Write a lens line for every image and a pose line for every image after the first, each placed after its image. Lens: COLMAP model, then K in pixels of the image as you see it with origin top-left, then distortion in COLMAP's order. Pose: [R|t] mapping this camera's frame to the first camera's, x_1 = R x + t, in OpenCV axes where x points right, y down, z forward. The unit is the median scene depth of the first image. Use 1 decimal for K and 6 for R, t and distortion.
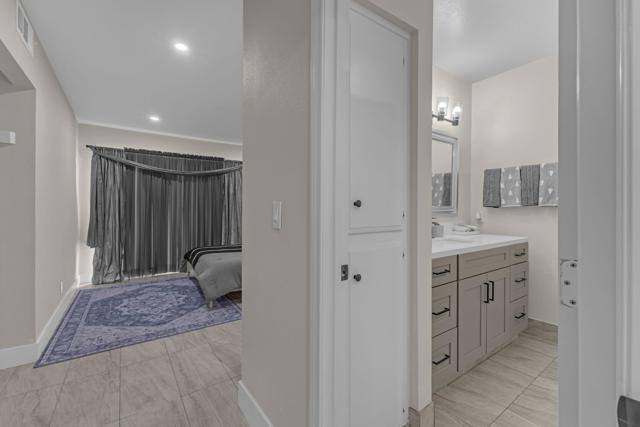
lens RADIAL K [[275.7, 0, 320.6], [0, 275.7, 209.5], [0, 0, 1]] dist [0.008835, -0.000835]
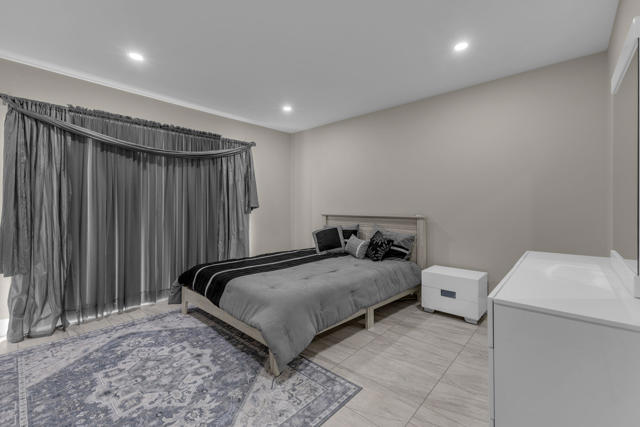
lens RADIAL K [[273.9, 0, 322.8], [0, 273.9, 206.1], [0, 0, 1]] dist [-0.001439, -0.001039]
pose [[0.971090, -0.000144, 0.238715, -0.319591], [-0.000294, 0.999998, 0.001801, -0.003851], [-0.238715, -0.001819, 0.971088, 0.296811]]
